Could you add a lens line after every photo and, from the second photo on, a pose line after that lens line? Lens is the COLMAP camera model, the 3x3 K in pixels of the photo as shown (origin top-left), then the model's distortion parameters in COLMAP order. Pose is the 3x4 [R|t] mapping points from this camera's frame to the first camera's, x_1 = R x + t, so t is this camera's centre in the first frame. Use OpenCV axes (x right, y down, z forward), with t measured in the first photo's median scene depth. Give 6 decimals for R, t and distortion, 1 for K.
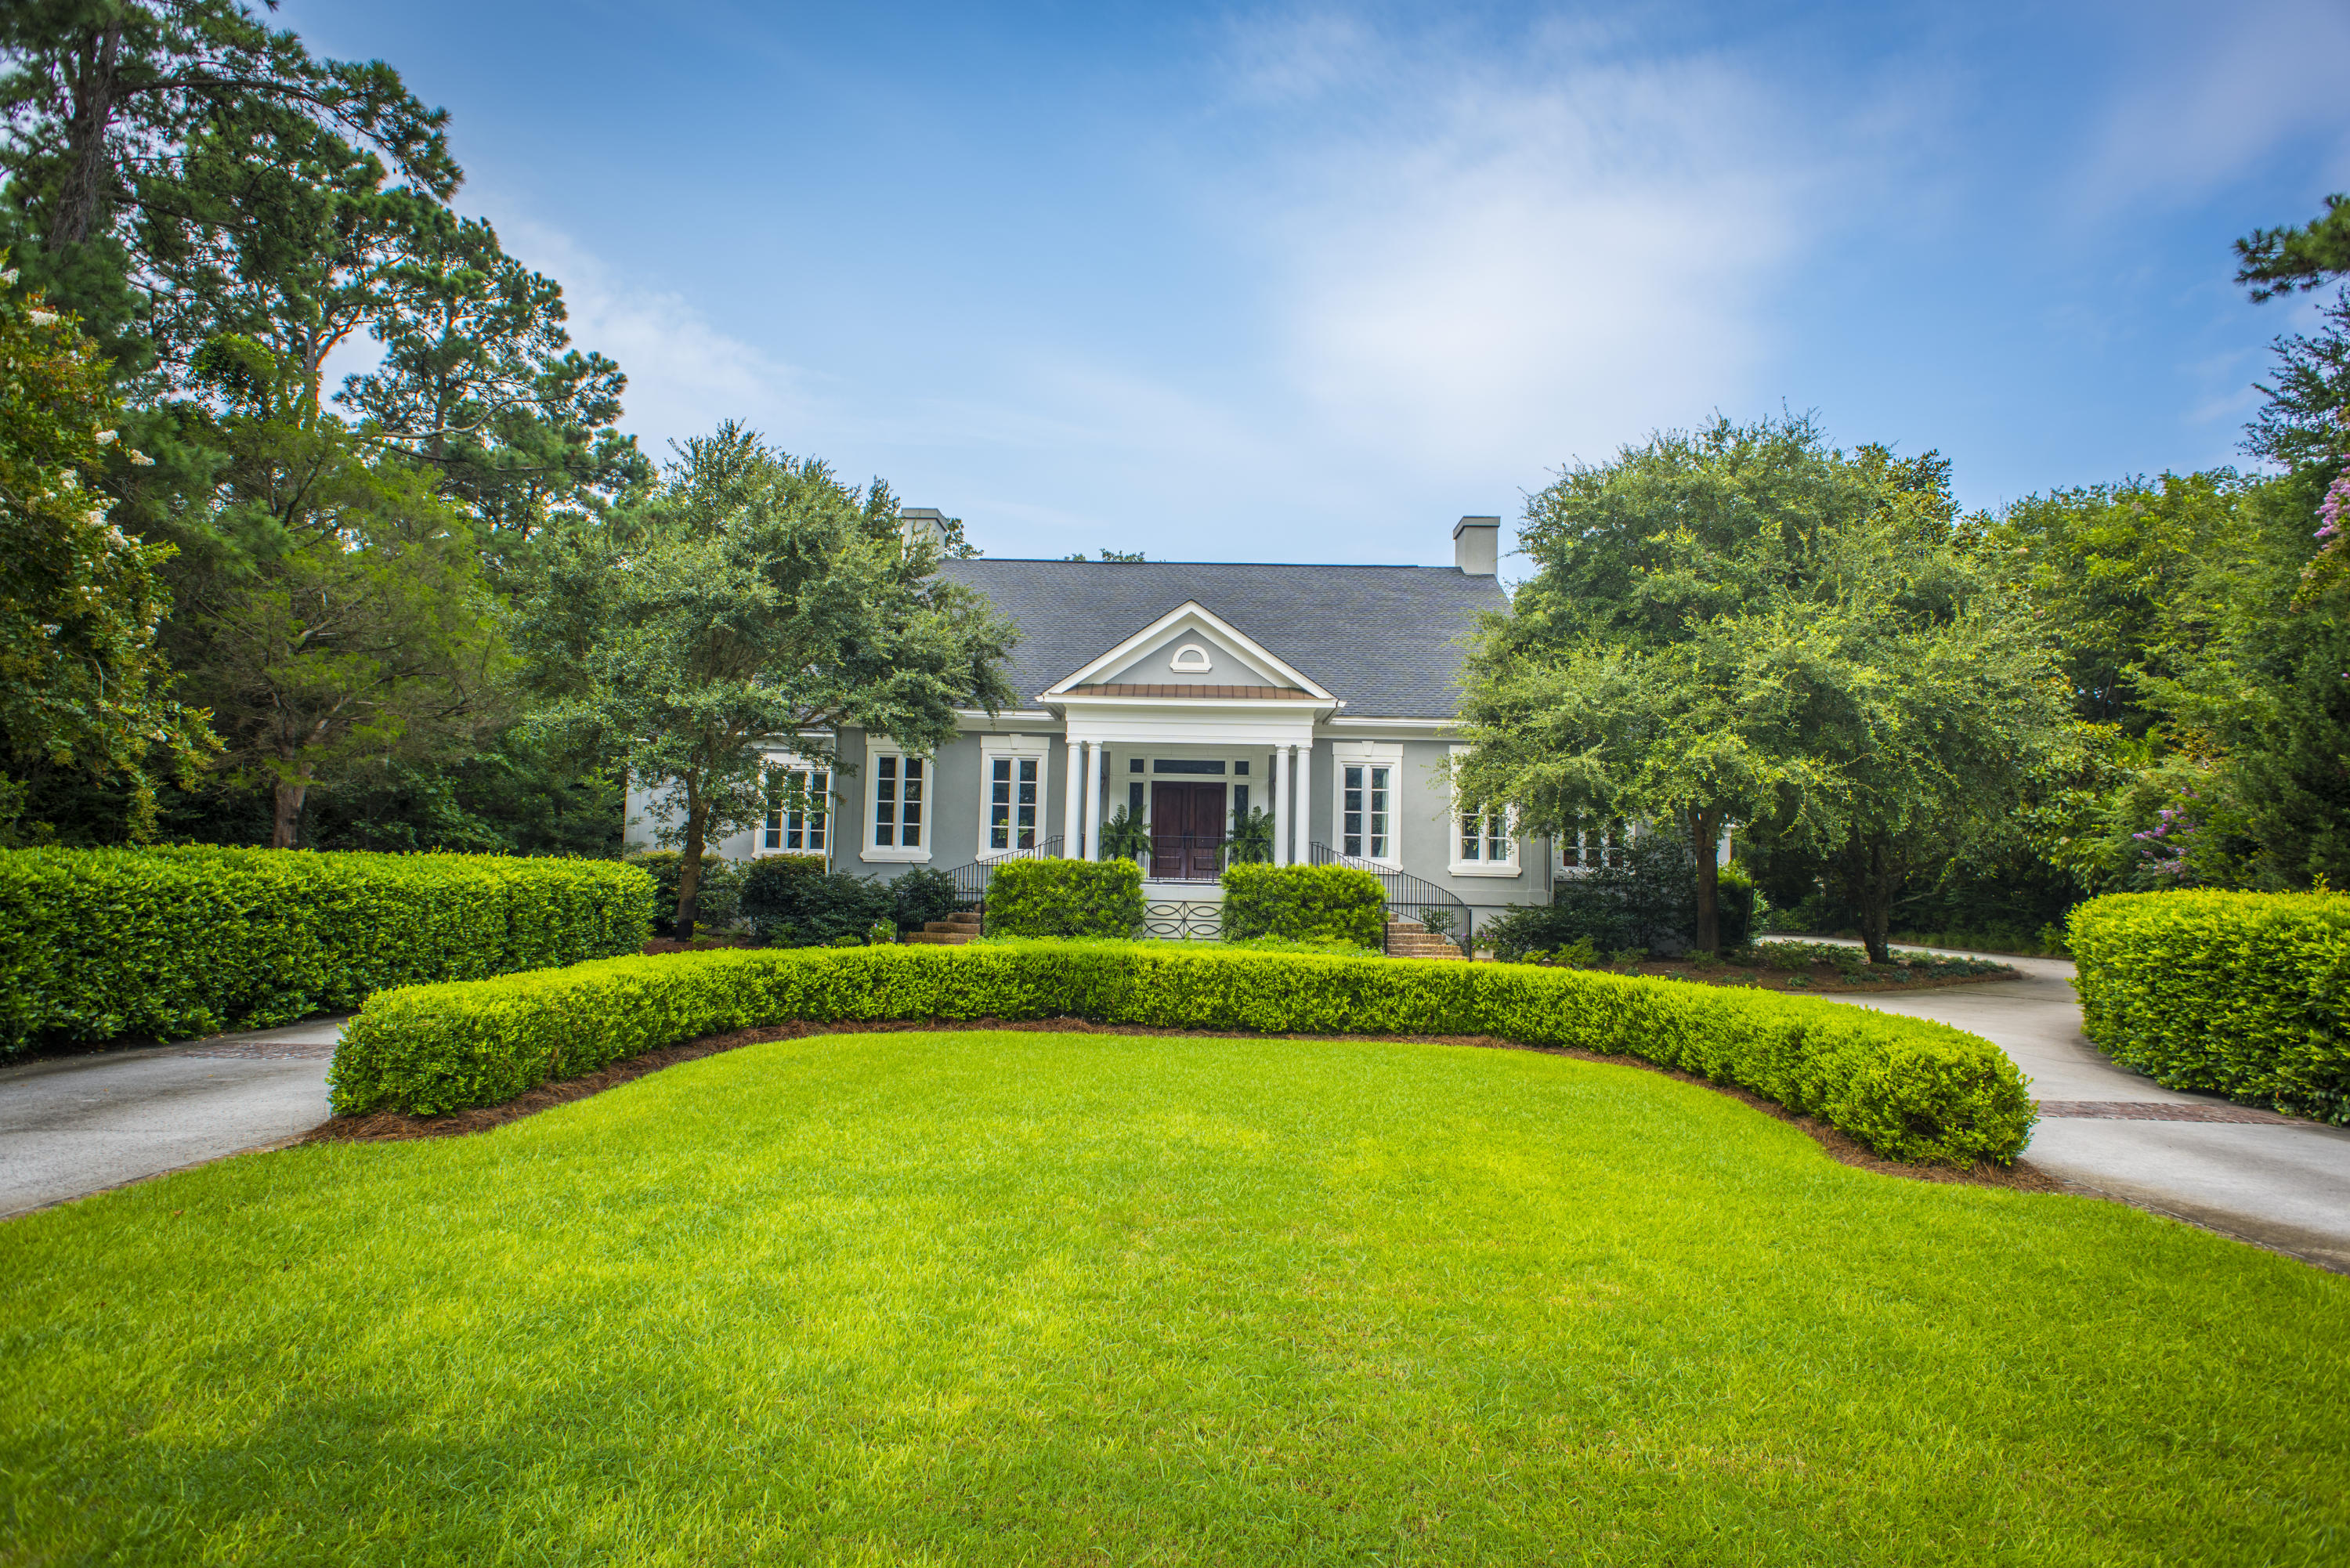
lens RADIAL K [[1305.3, 0, 1181.7], [0, 1305.3, 794.3], [0, 0, 1]] dist [0.008205, -0.000293]
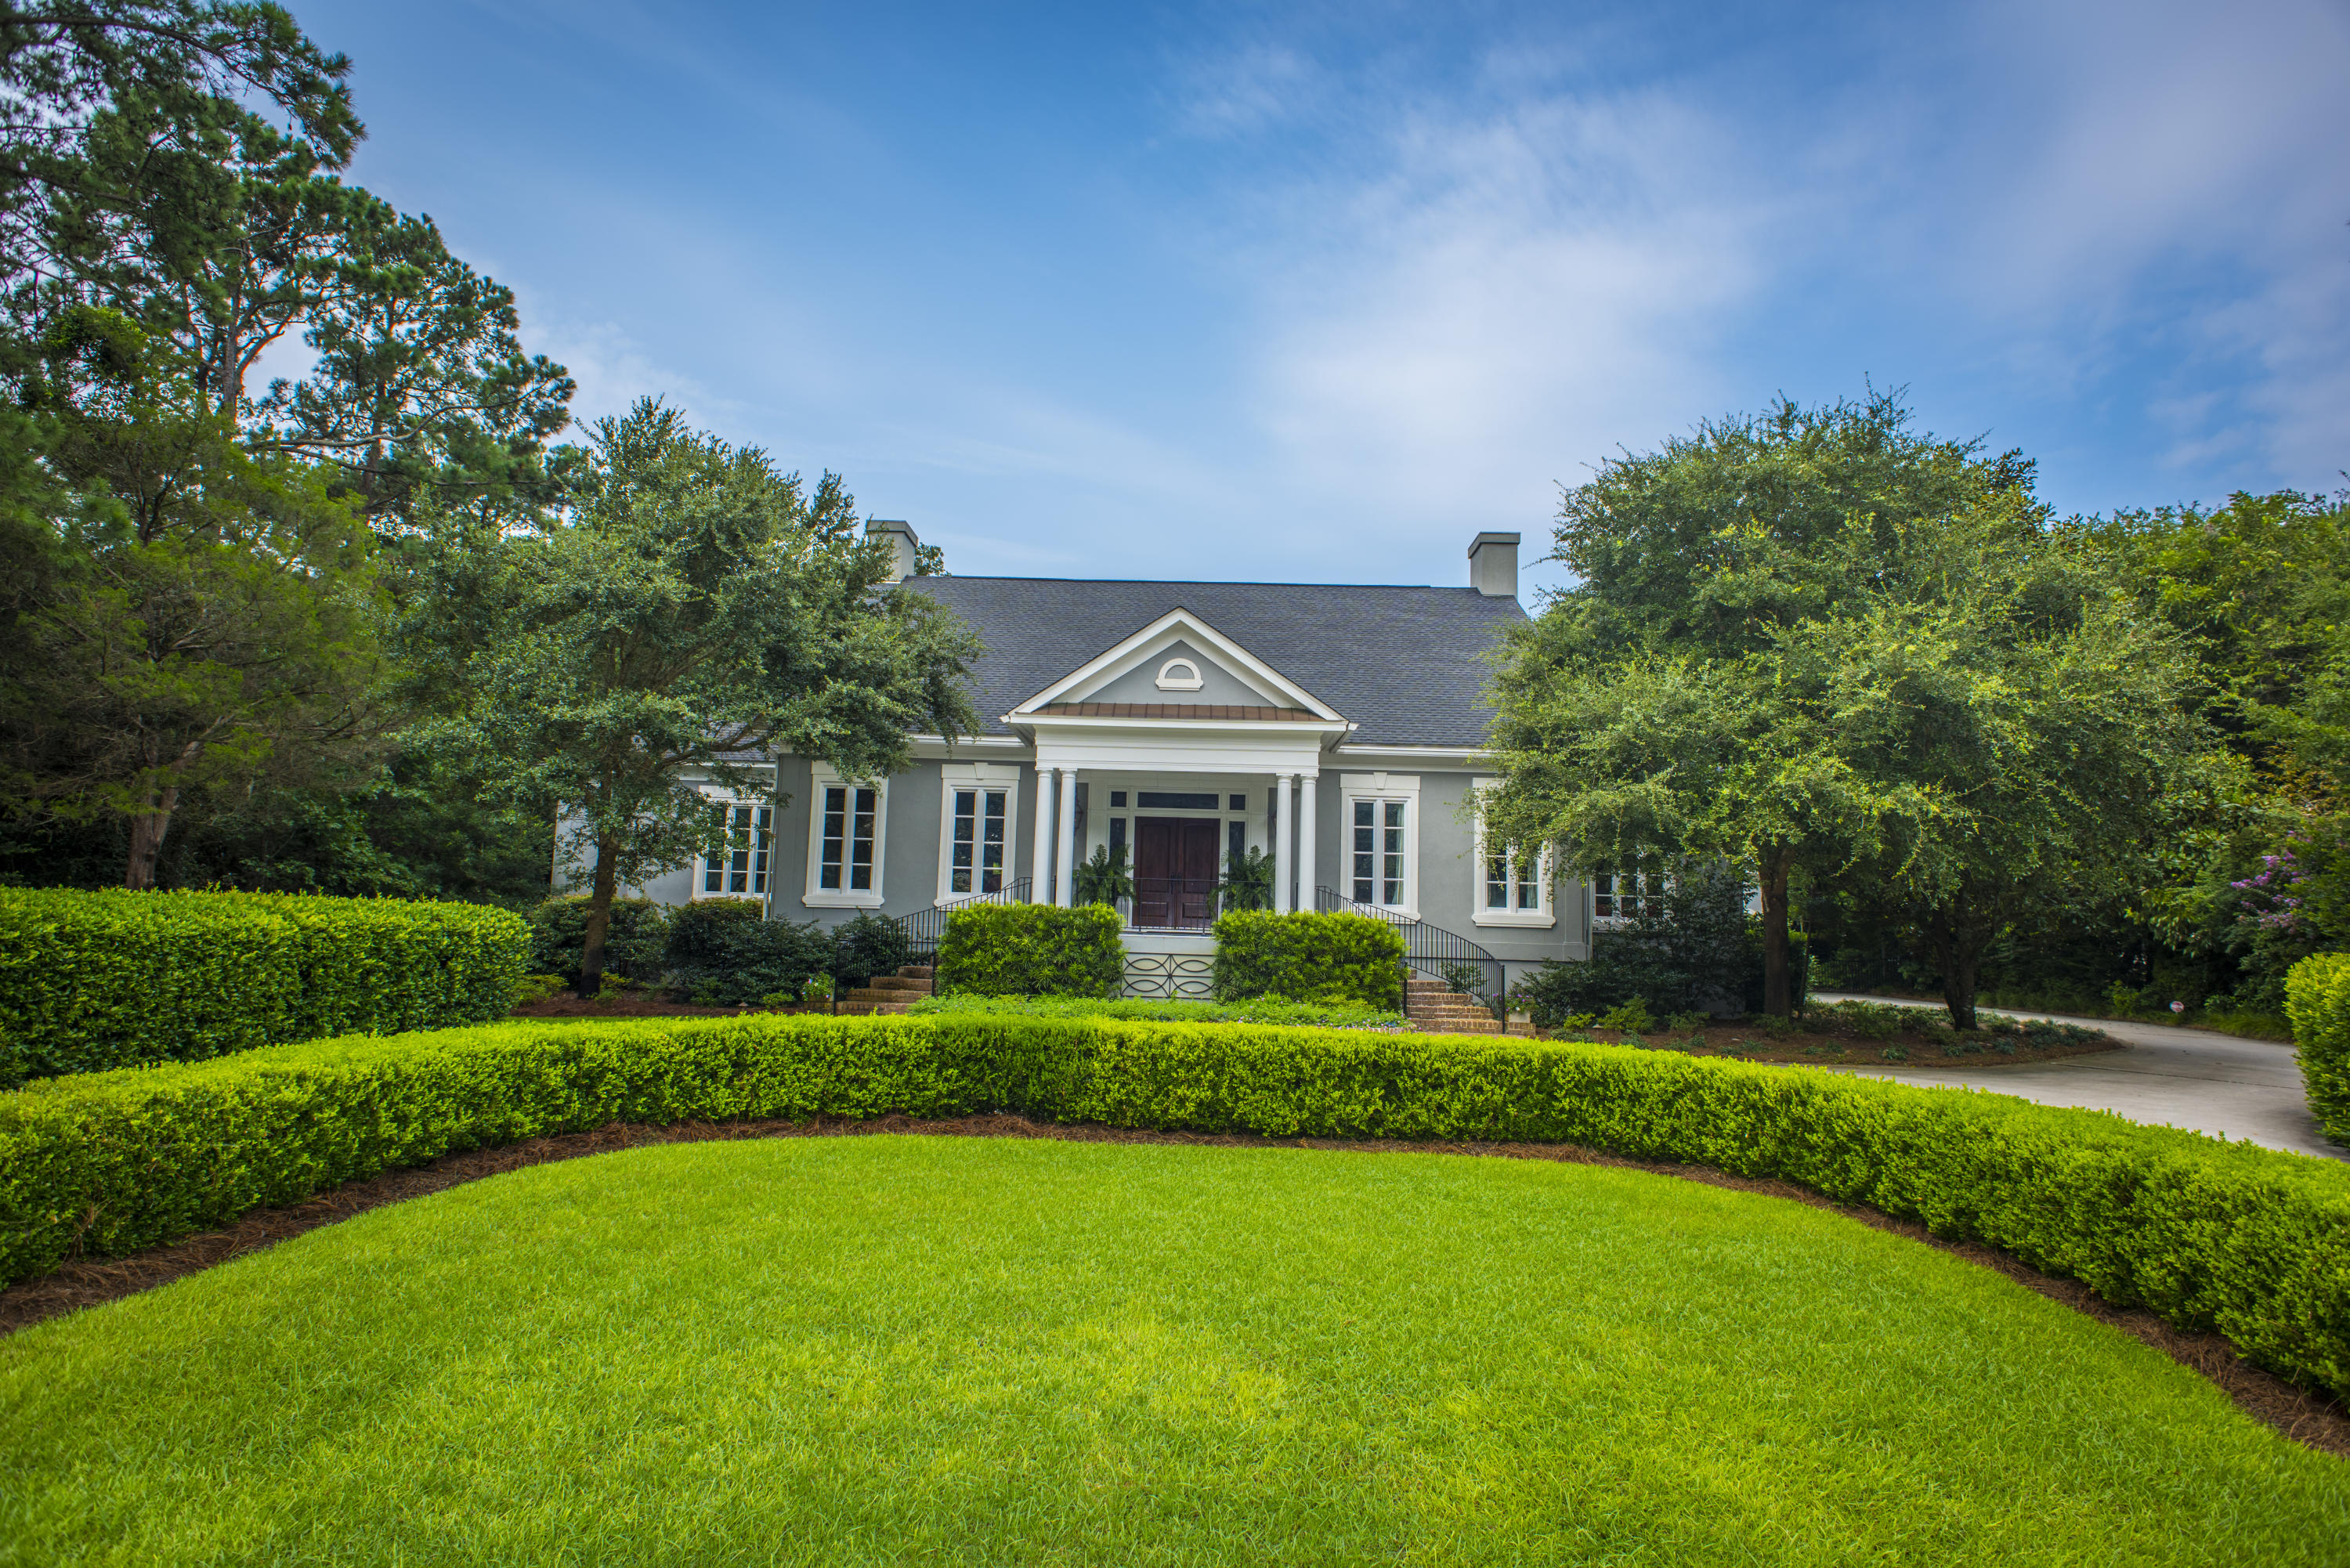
lens RADIAL K [[1305.3, 0, 1181.7], [0, 1305.3, 794.3], [0, 0, 1]] dist [0.008205, -0.000293]
pose [[0.999980, 0.005035, 0.003838, 0.005780], [-0.004887, 0.999280, -0.037637, 0.008981], [-0.004025, 0.037617, 0.999284, 0.136838]]
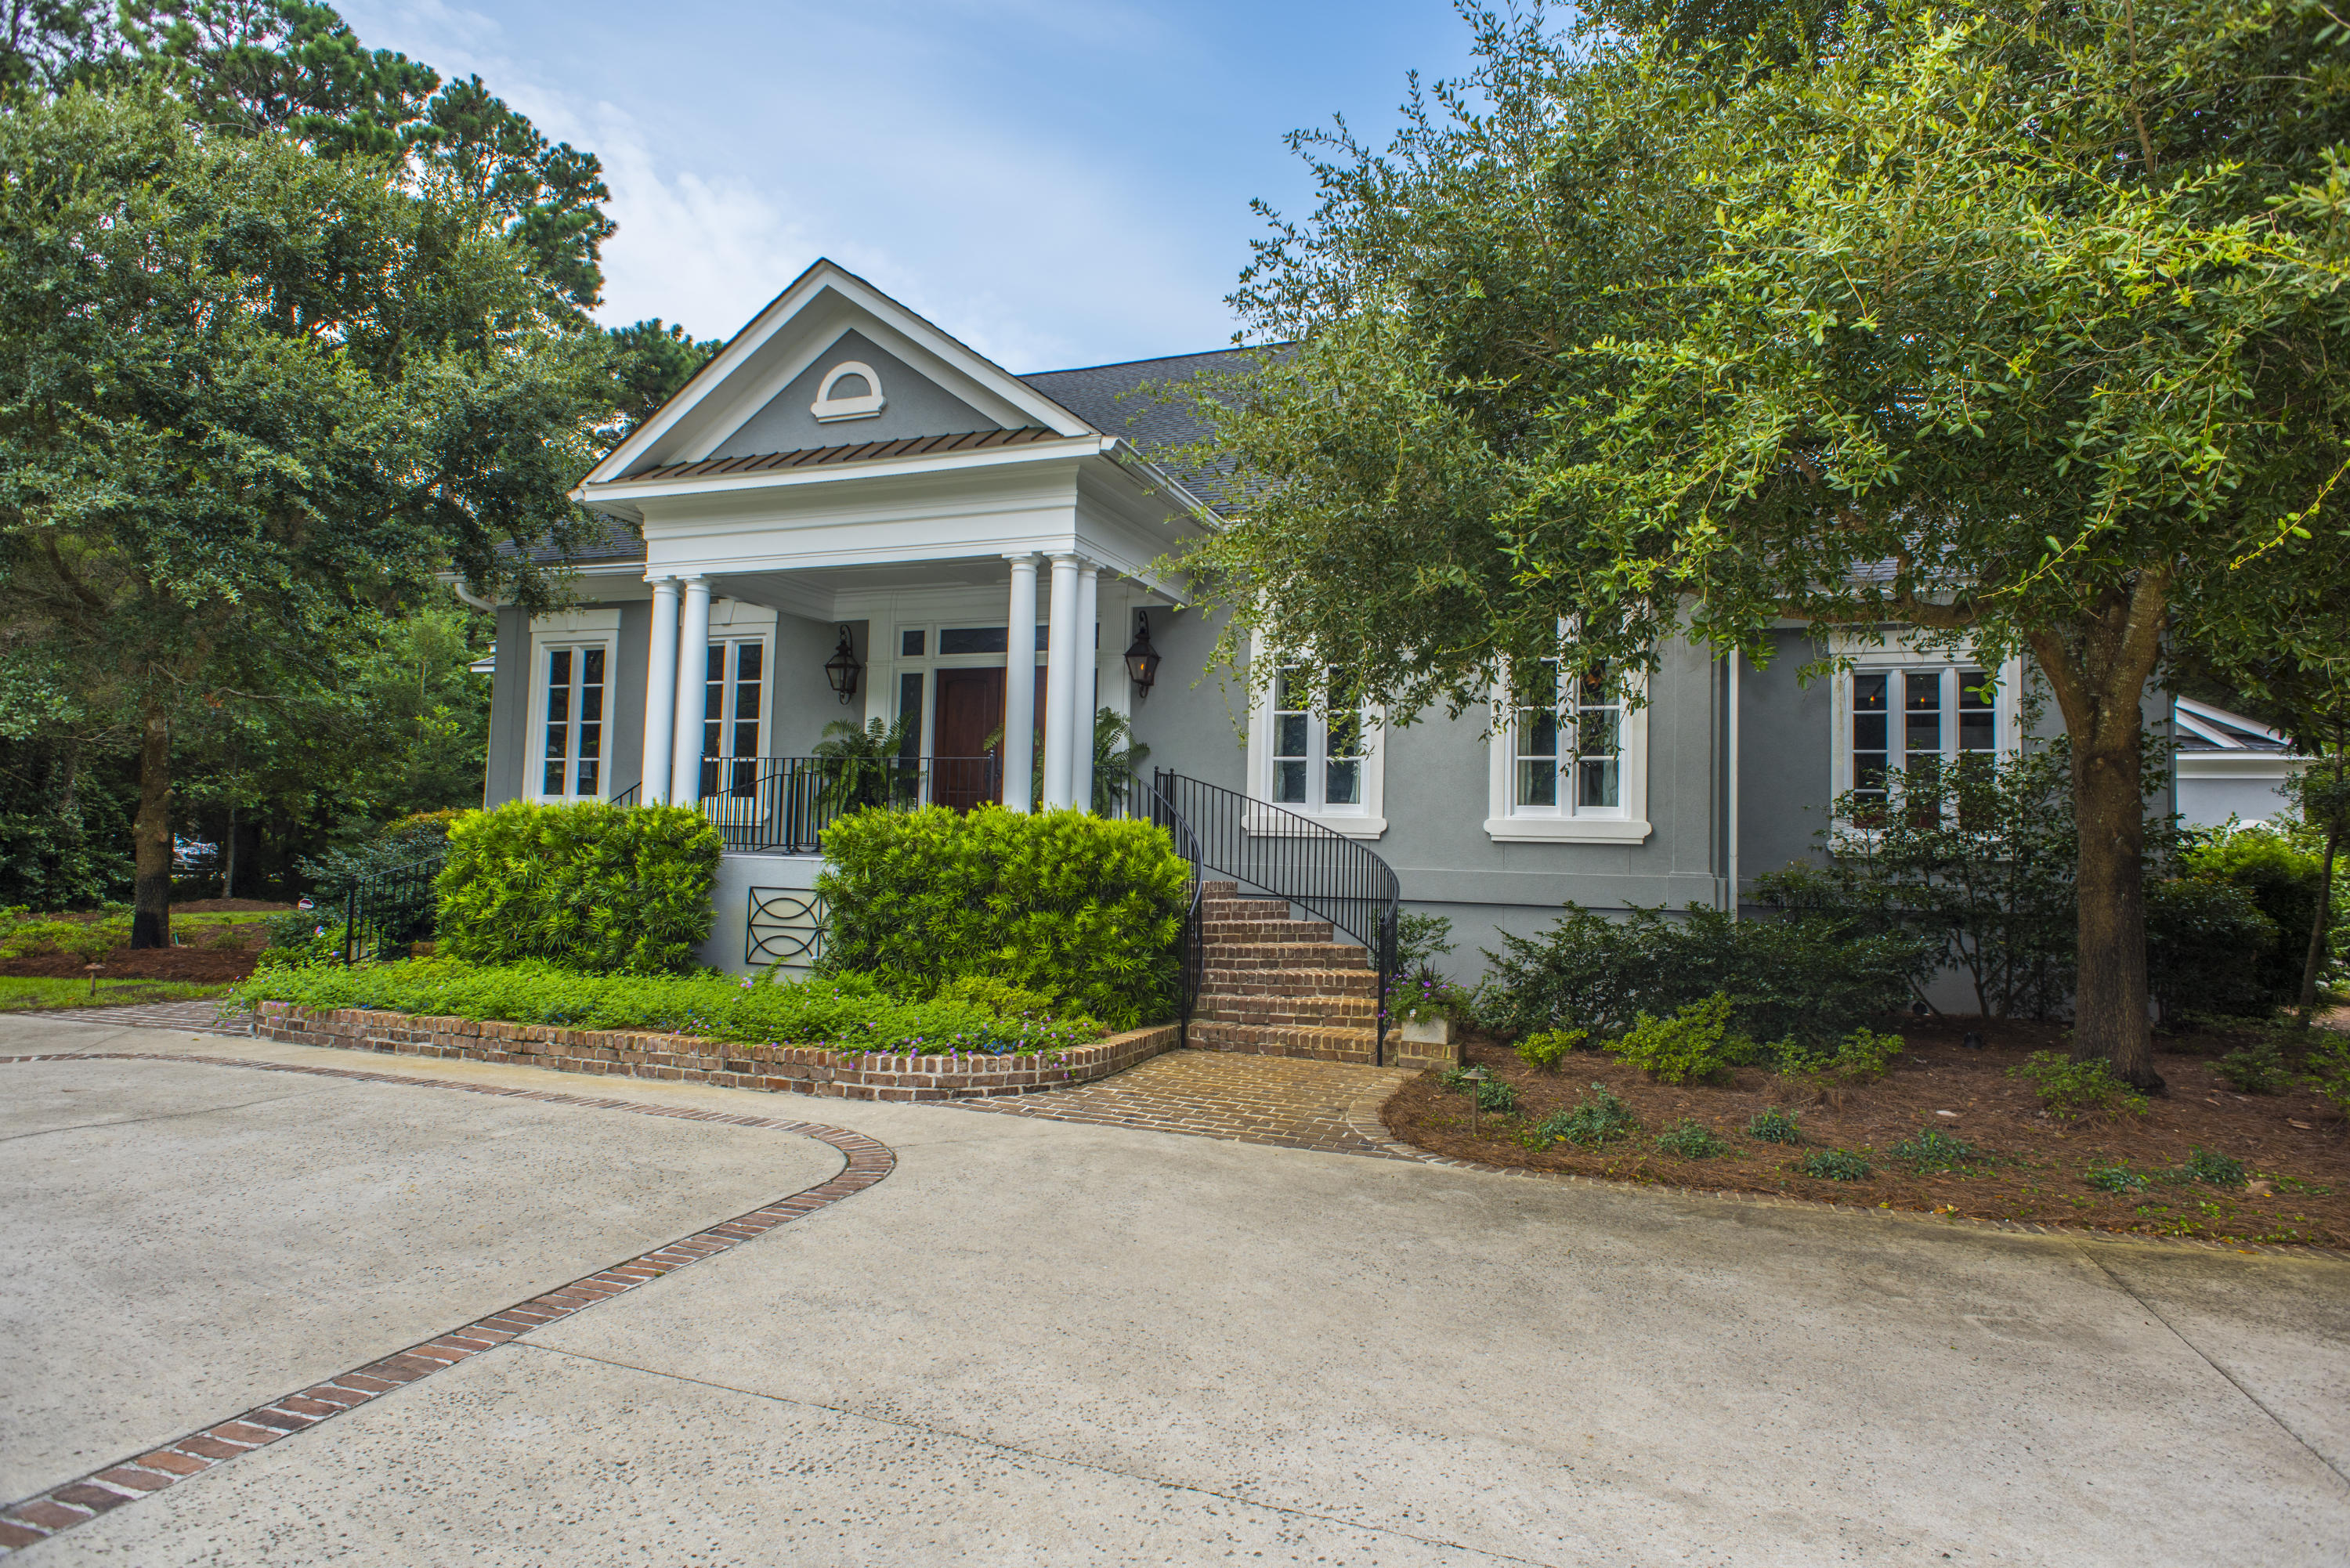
lens RADIAL K [[1305.3, 0, 1181.7], [0, 1305.3, 794.3], [0, 0, 1]] dist [0.008205, -0.000293]
pose [[0.942250, -0.015582, -0.334547, 0.292978], [0.018131, 0.999826, 0.004497, 0.047502], [0.334419, -0.010303, 0.942368, 0.600475]]
